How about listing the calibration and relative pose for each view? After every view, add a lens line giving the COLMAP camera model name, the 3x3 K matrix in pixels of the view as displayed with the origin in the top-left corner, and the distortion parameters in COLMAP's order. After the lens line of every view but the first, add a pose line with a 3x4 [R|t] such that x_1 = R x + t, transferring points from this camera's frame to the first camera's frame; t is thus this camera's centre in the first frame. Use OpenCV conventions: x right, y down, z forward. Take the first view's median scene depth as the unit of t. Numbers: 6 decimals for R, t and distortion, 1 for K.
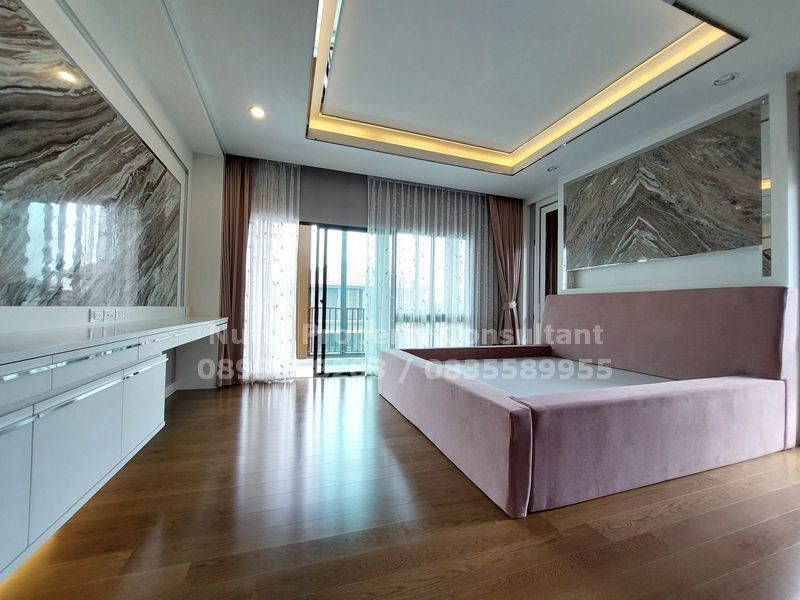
lens RADIAL K [[322.6, 0, 396.7], [0, 322.6, 304.1], [0, 0, 1]] dist [-0.019491, 0.000719]
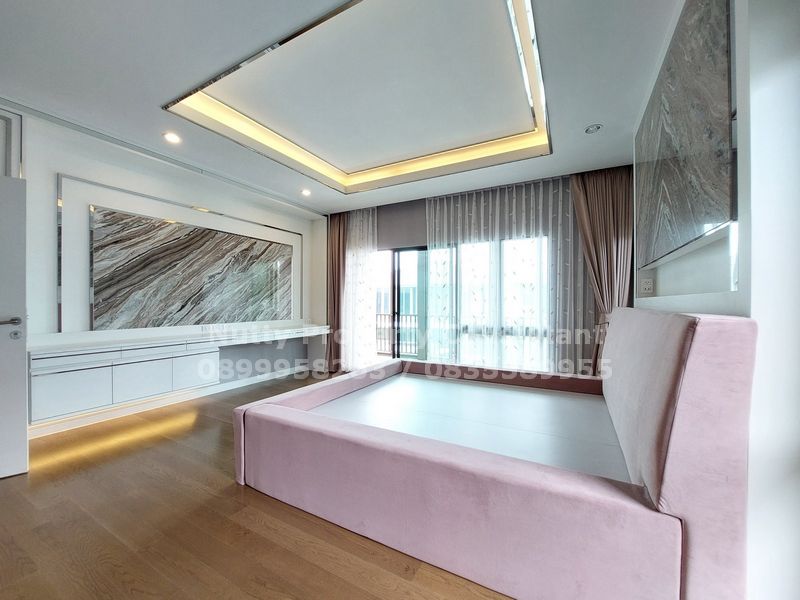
lens RADIAL K [[322.6, 0, 396.7], [0, 322.6, 304.1], [0, 0, 1]] dist [-0.019491, 0.000719]
pose [[0.673867, -0.013253, -0.738734, 0.745431], [0.020886, 0.999781, 0.001116, -0.049916], [0.738557, -0.016181, 0.673996, 0.216004]]
